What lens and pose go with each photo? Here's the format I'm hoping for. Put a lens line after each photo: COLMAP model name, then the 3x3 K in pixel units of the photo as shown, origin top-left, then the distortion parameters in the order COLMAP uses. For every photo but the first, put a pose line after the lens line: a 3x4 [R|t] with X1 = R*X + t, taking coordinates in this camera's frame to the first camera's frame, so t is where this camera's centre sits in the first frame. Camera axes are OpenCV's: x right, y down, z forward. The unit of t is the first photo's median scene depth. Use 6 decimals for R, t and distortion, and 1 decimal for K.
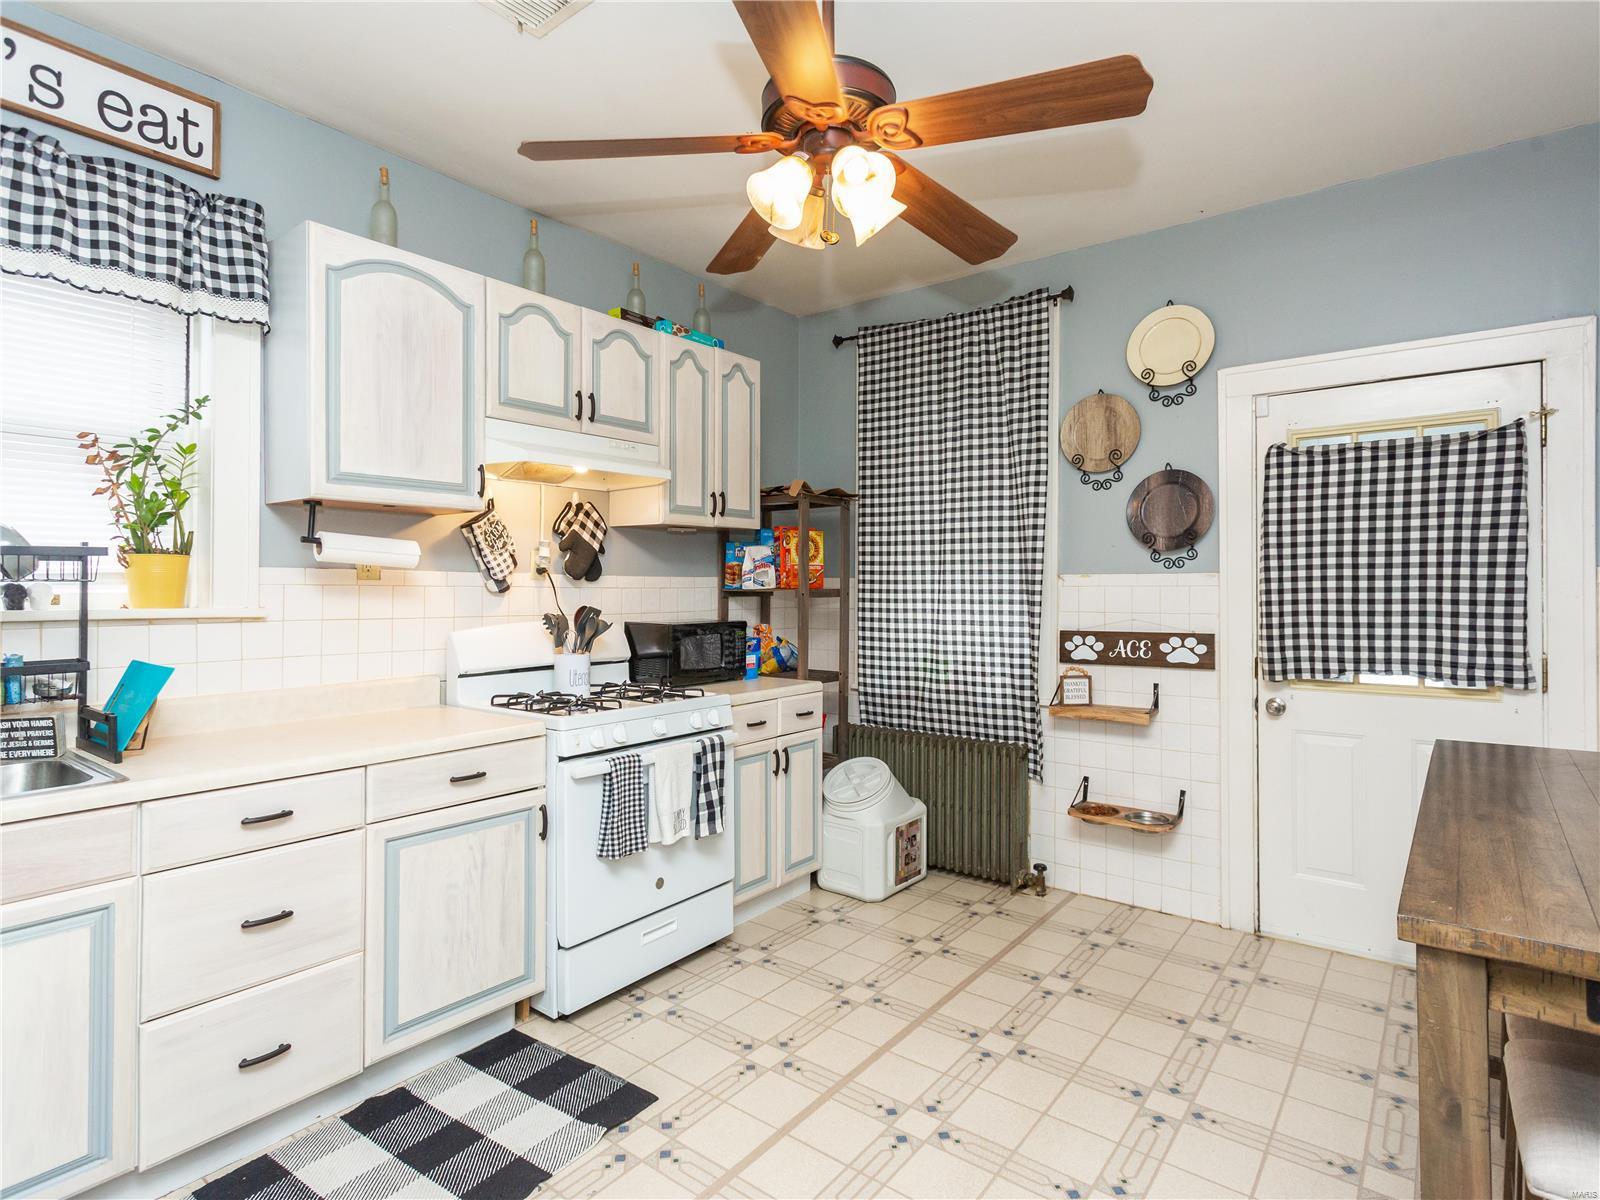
lens RADIAL K [[843.6, 0, 794.4], [0, 843.6, 587.8], [0, 0, 1]] dist [0.000063, 0.006394]
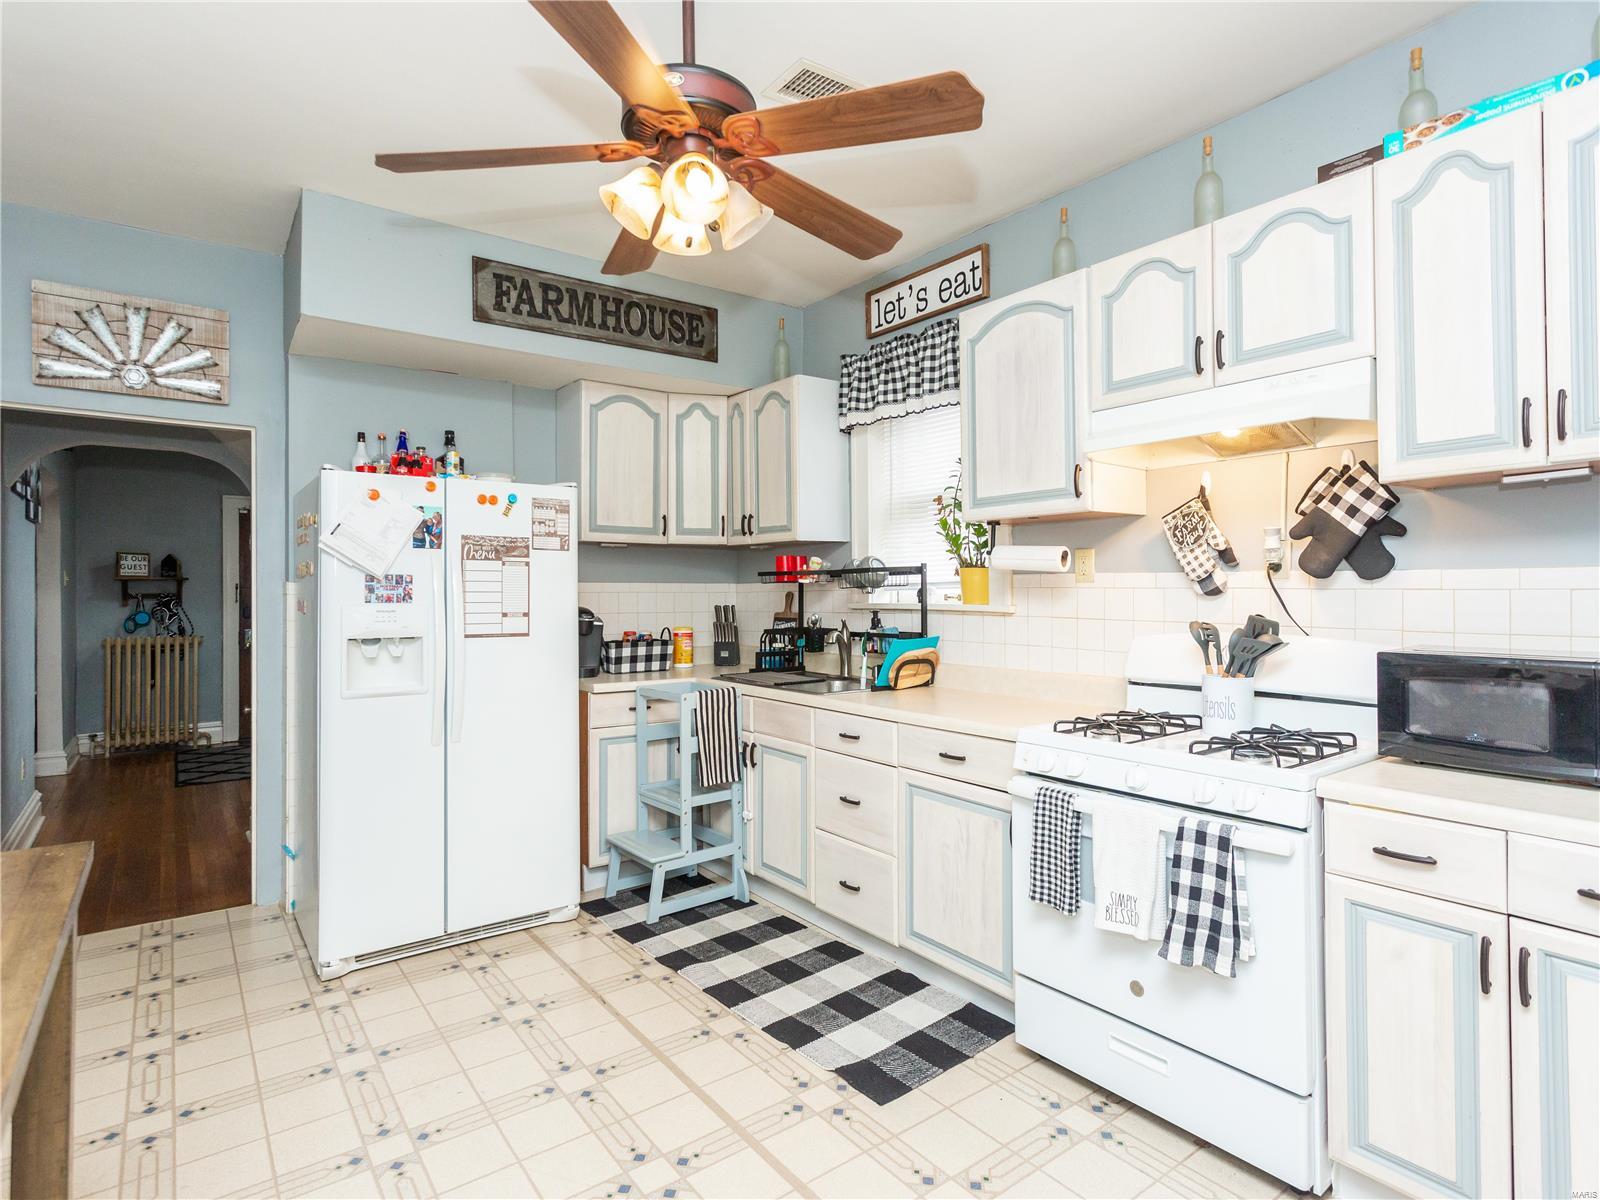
lens RADIAL K [[843.6, 0, 789.8], [0, 843.6, 593.5], [0, 0, 1]] dist [0.000063, 0.006394]
pose [[-0.273772, 0.006080, -0.961775, 0.653714], [0.004561, 0.999977, 0.005024, -0.002782], [0.961784, -0.003011, -0.273793, 0.935601]]
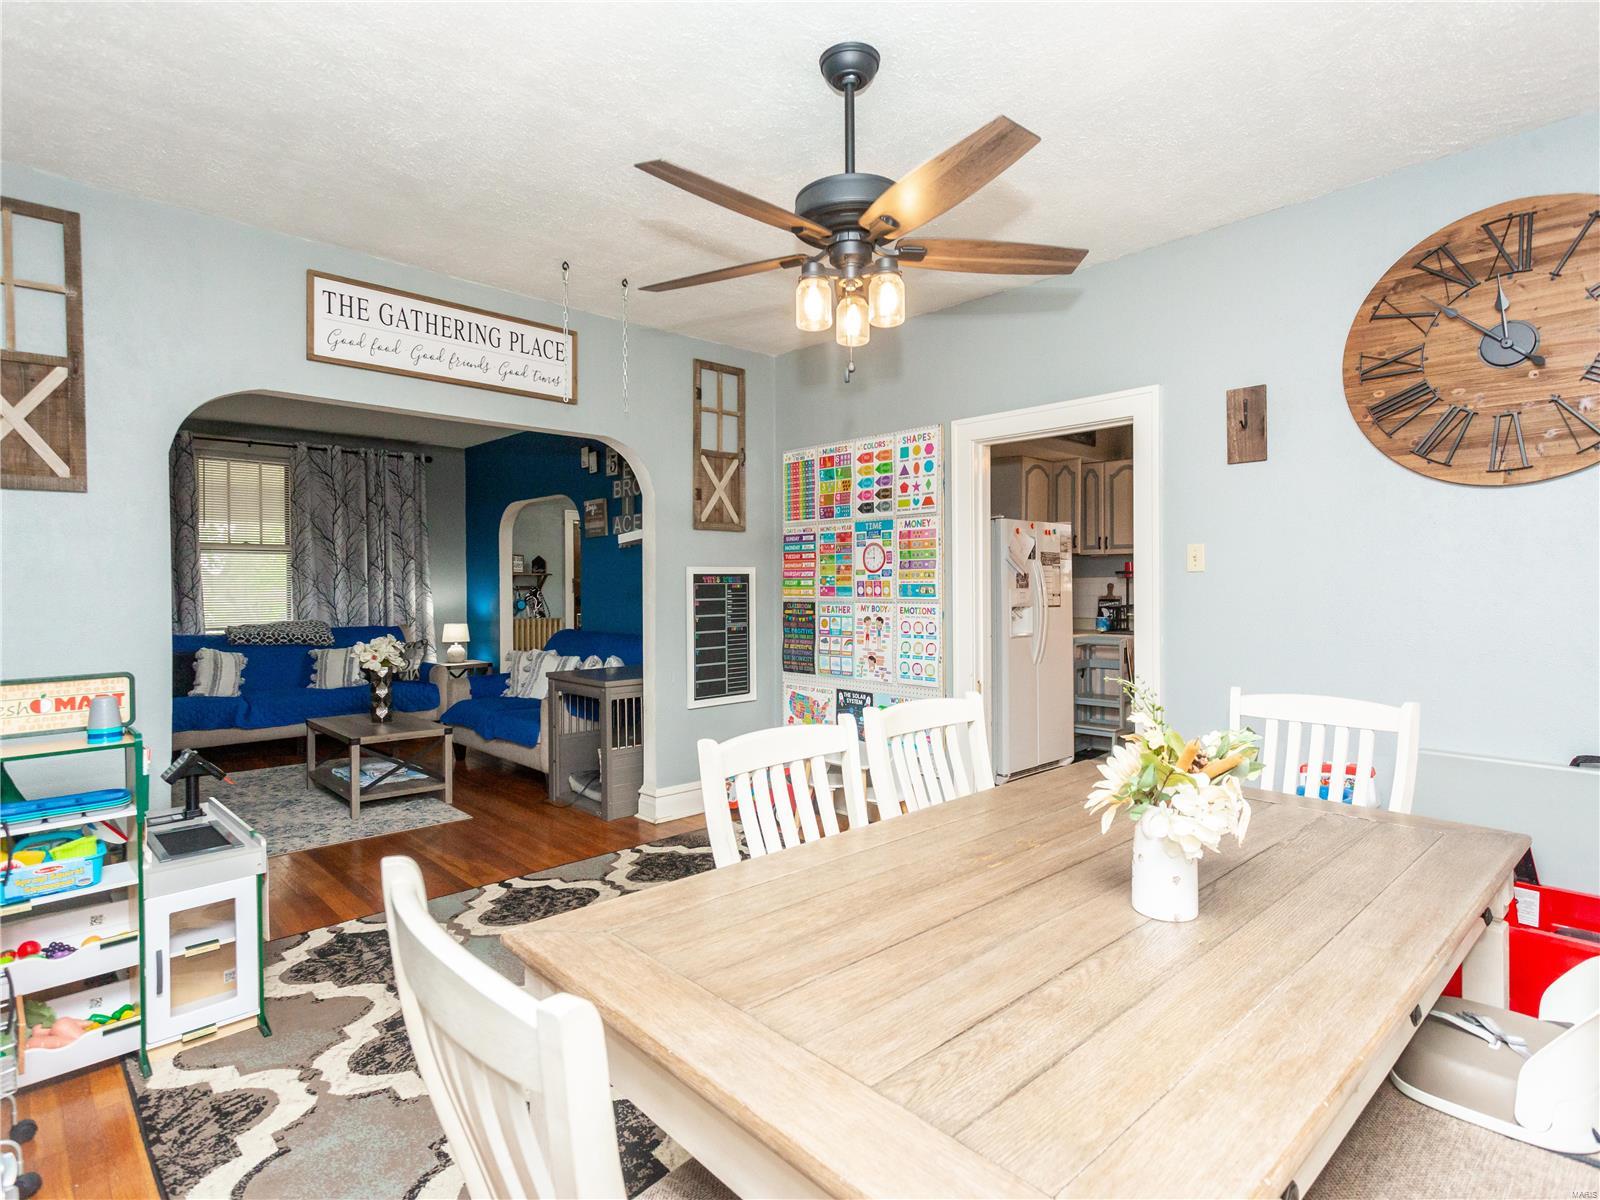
lens RADIAL K [[843.6, 0, 795.2], [0, 843.6, 585.9], [0, 0, 1]] dist [0.000063, 0.006394]
pose [[-0.150228, 0.003749, -0.988644, 1.859953], [0.005784, 0.999979, 0.002913, -0.002196], [0.988634, -0.005281, -0.150247, -0.091370]]
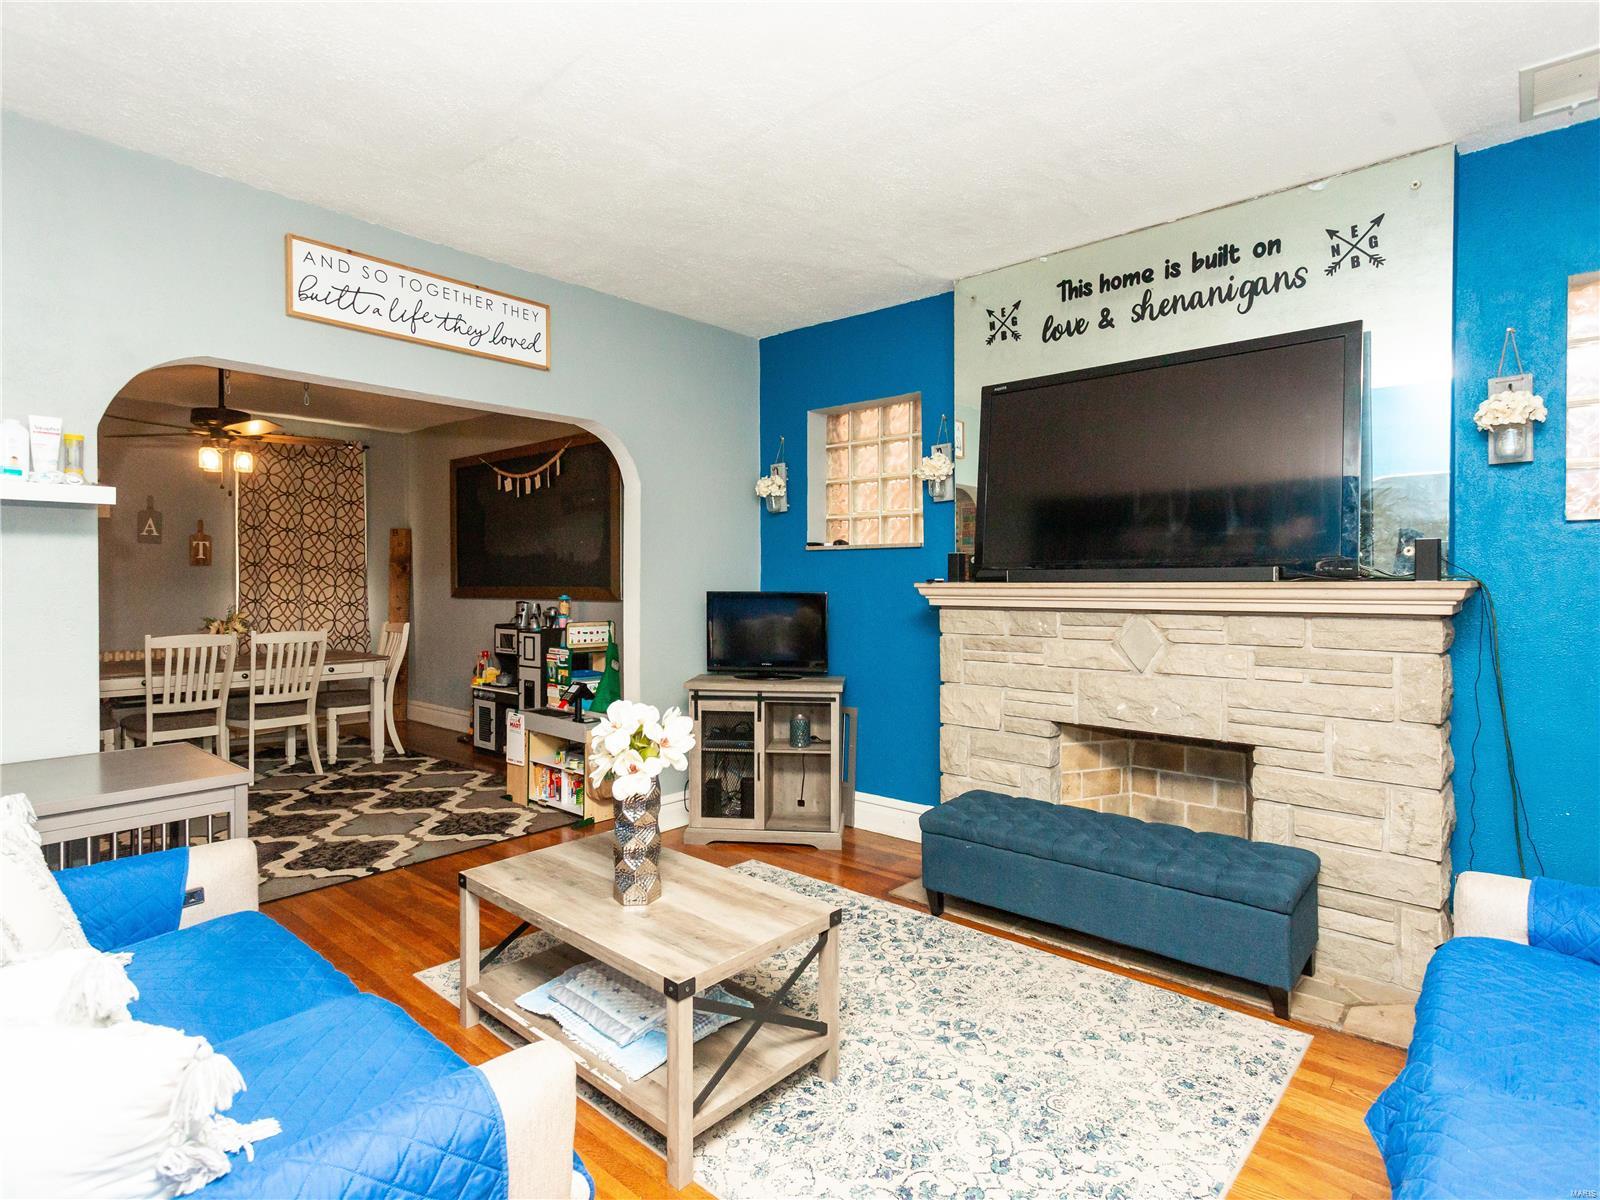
lens RADIAL K [[843.6, 0, 793.0], [0, 843.6, 588.5], [0, 0, 1]] dist [0.000063, 0.006394]
pose [[0.064580, -0.007595, 0.997884, -0.771530], [-0.000428, 0.999971, 0.007638, -0.003766], [-0.997912, -0.000921, 0.064575, -1.551251]]
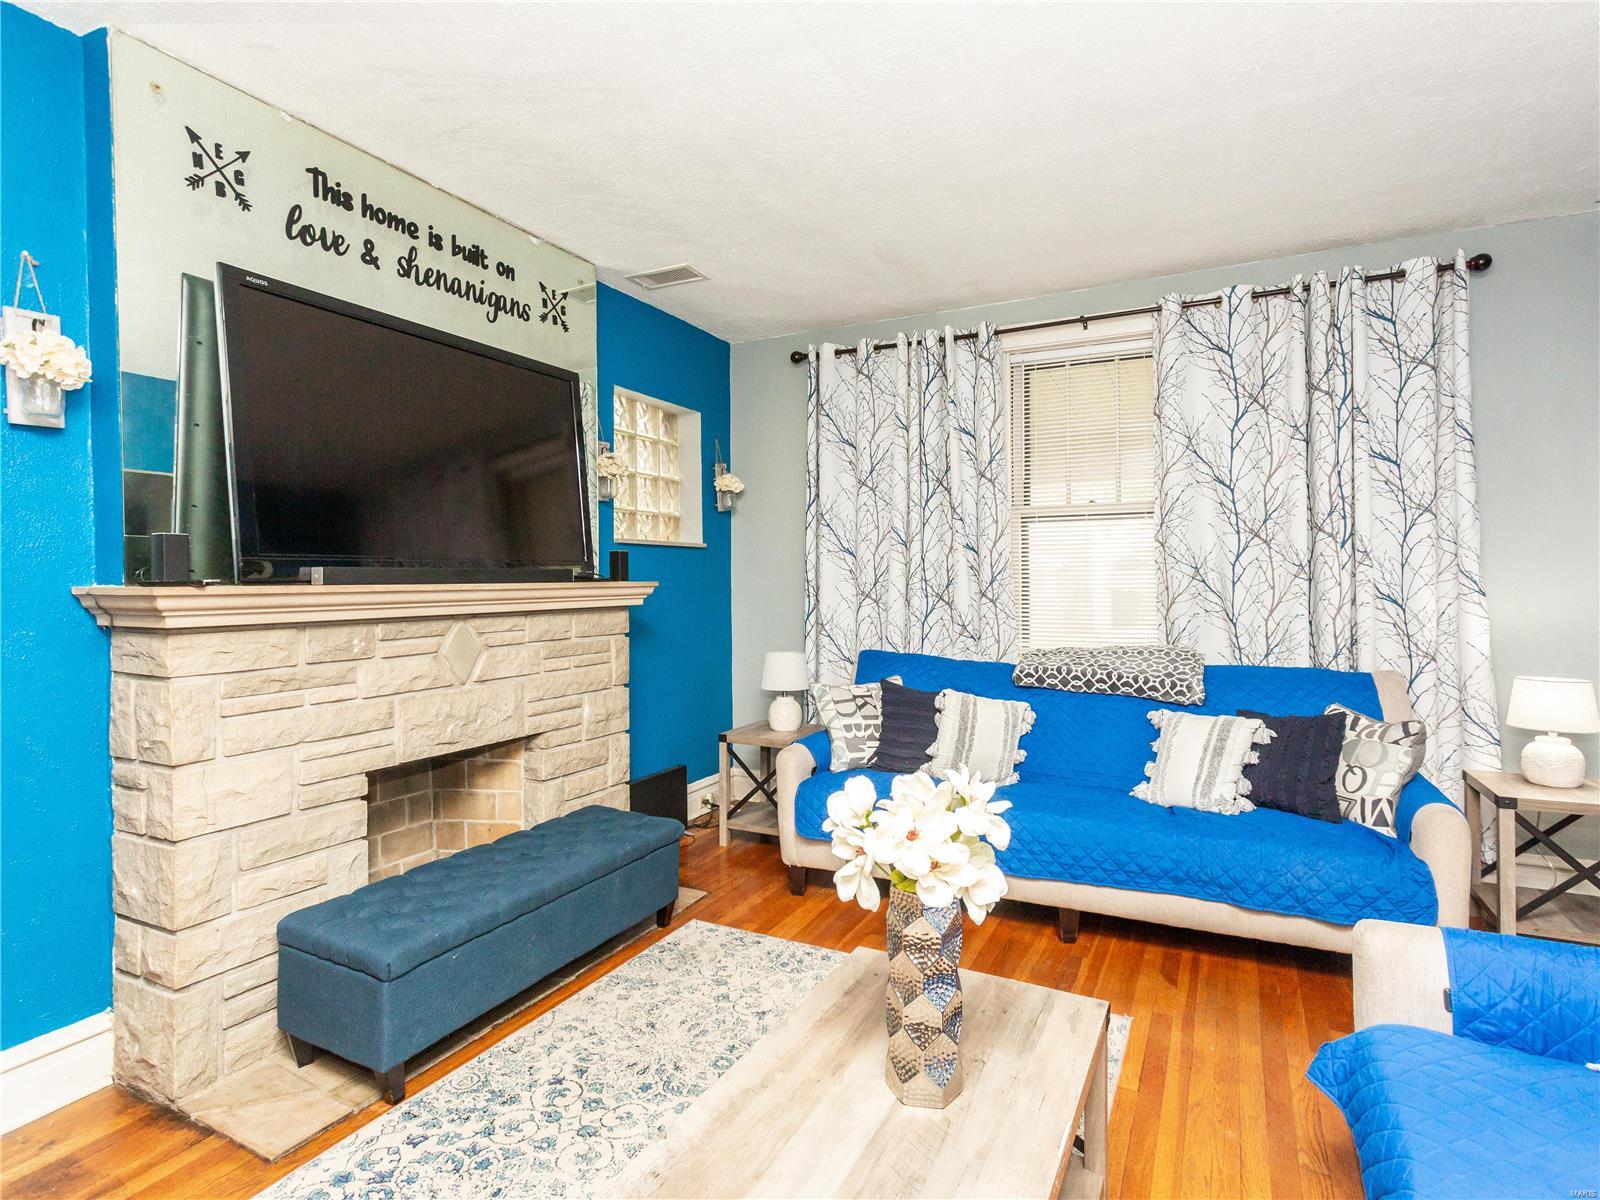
lens RADIAL K [[843.6, 0, 788.8], [0, 843.6, 587.3], [0, 0, 1]] dist [0.000063, 0.006394]
pose [[-0.982885, 0.009383, -0.183979, 0.242125], [0.008280, 0.999943, 0.006762, -0.002770], [0.184031, 0.005122, -0.982907, -0.837862]]
